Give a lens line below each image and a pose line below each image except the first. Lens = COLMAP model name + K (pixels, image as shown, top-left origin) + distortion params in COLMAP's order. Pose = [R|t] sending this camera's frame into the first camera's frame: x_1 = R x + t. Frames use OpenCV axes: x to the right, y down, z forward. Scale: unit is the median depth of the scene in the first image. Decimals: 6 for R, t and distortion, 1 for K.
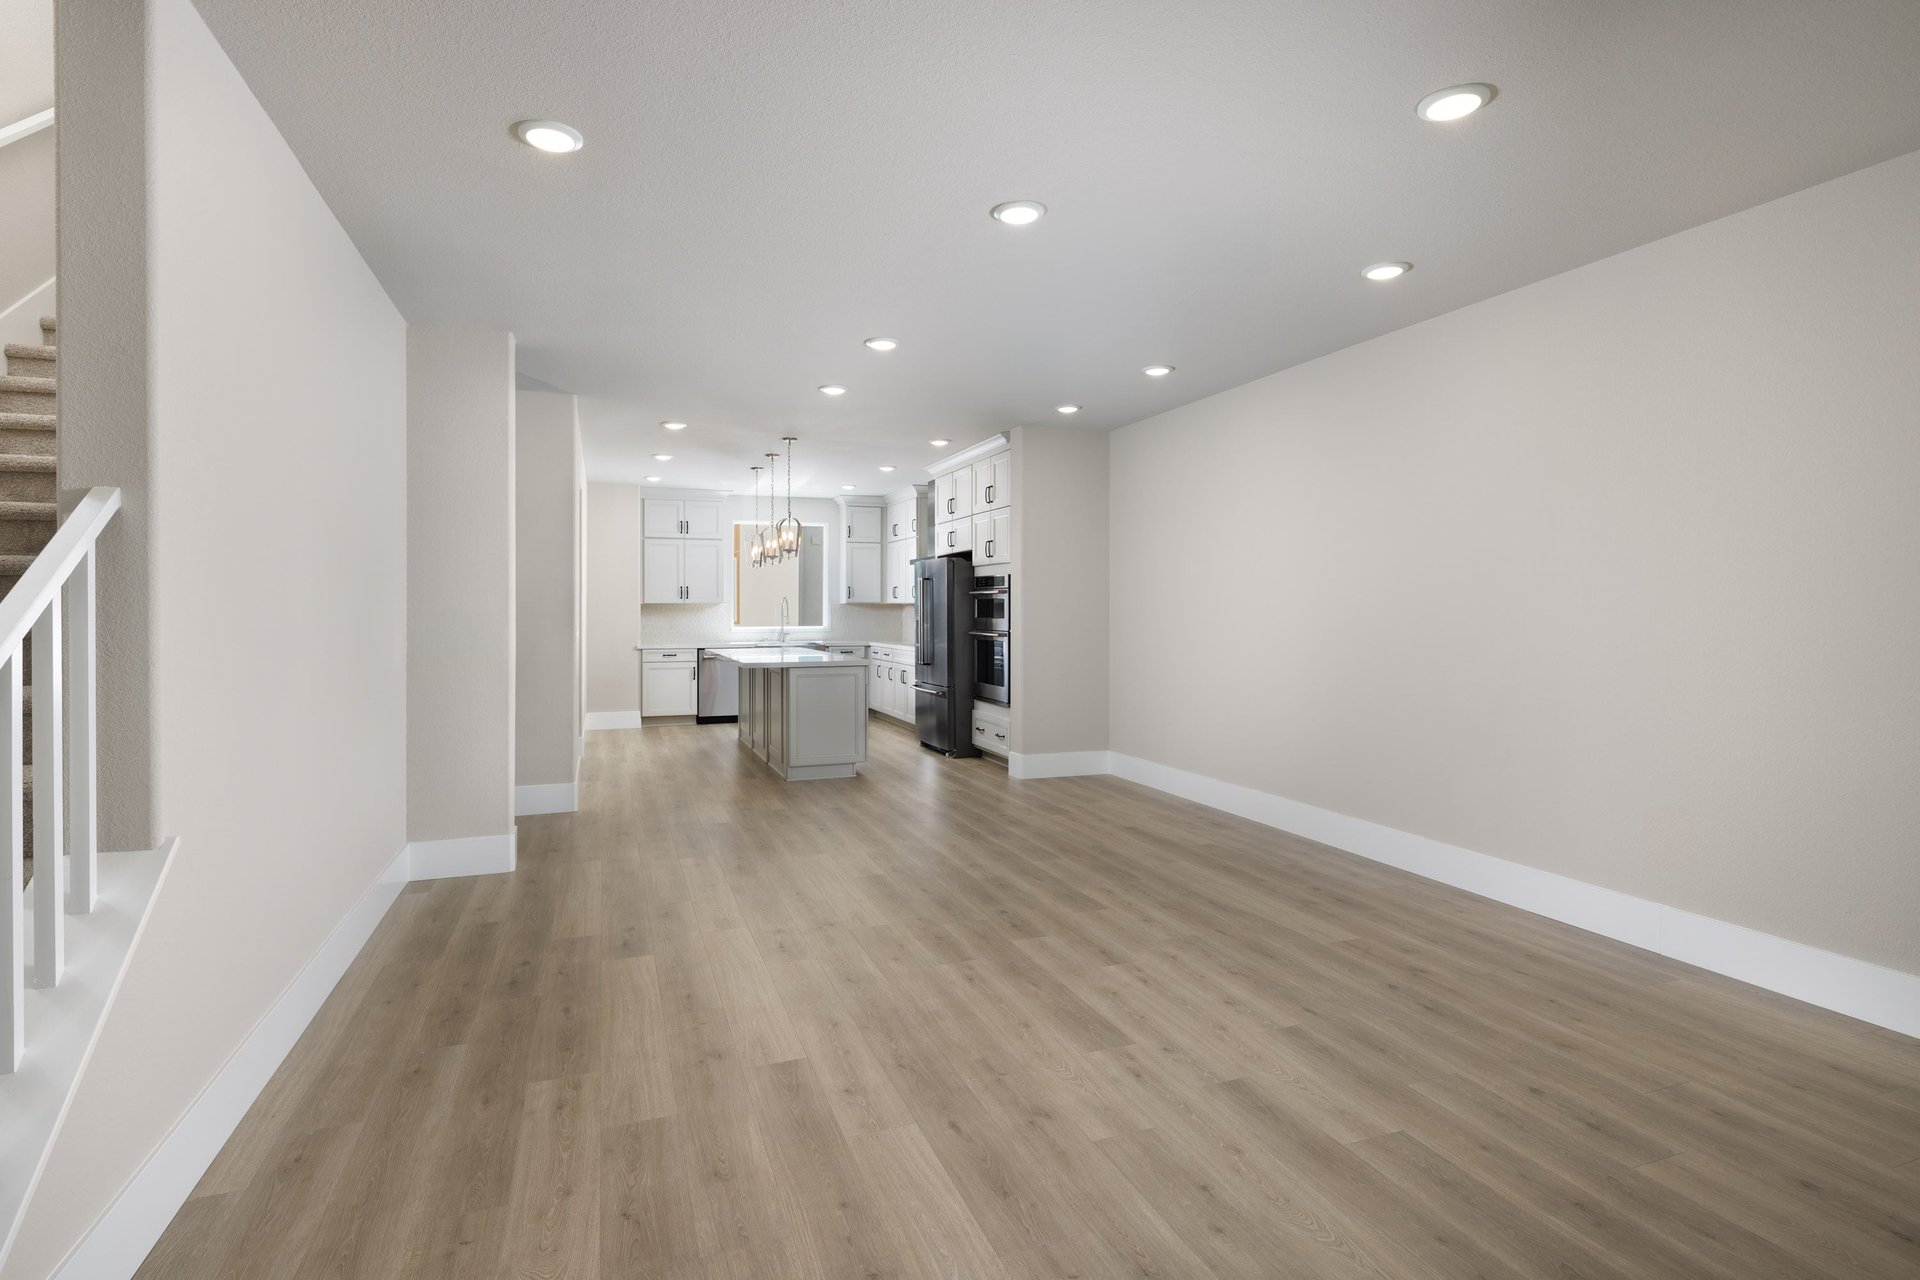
lens RADIAL K [[958.4, 0, 953.5], [0, 958.4, 610.2], [0, 0, 1]] dist [0.016908, 0.000309]
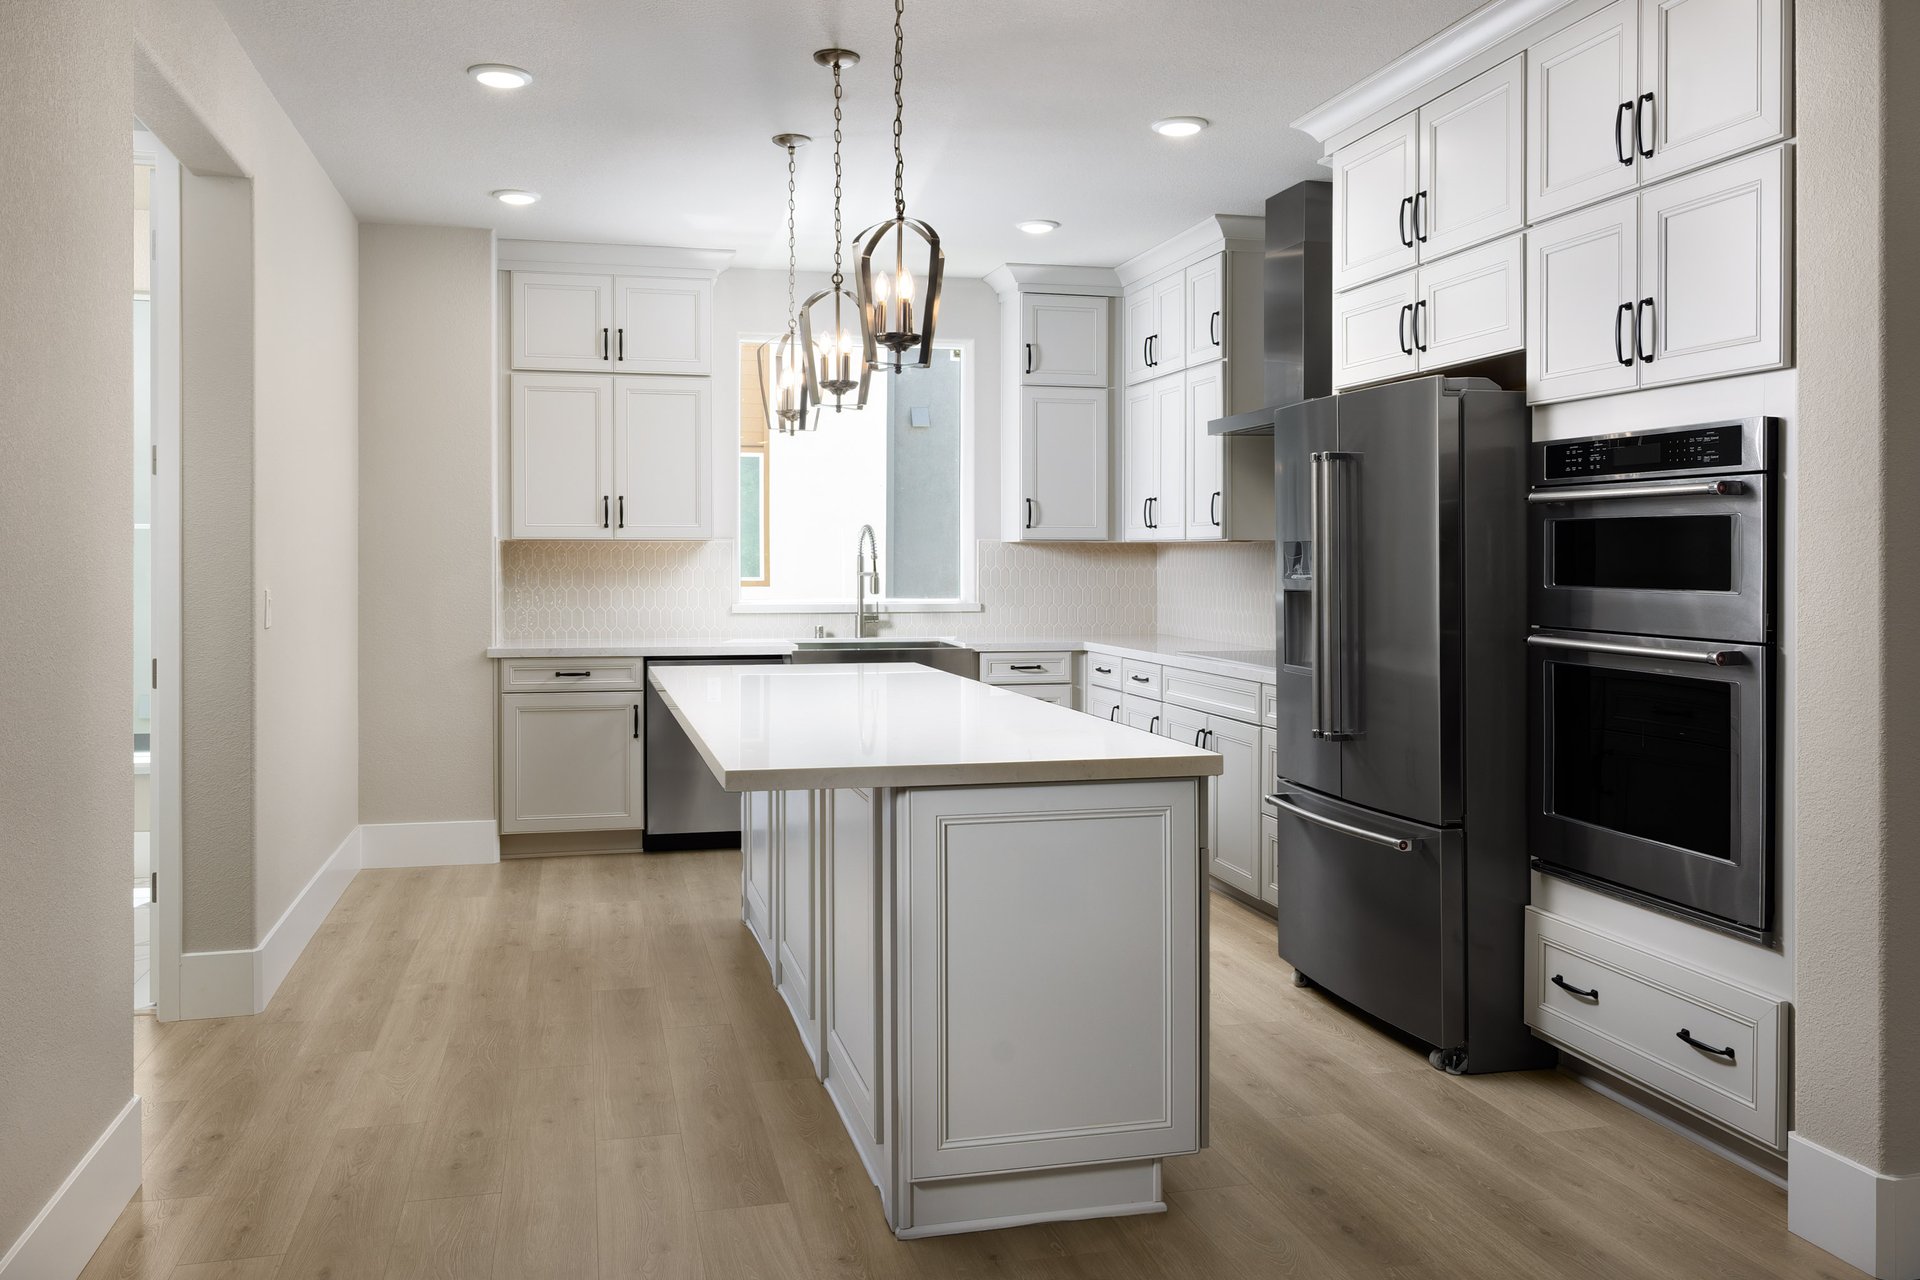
lens RADIAL K [[1524.6, 0, 961.9], [0, 1524.6, 642.4], [0, 0, 1]] dist [0.006121, 0.000691]
pose [[0.994837, 0.009200, -0.101071, -0.080558], [-0.003766, 0.998543, 0.053826, 0.000807], [0.101419, -0.053168, 0.993422, 0.417384]]
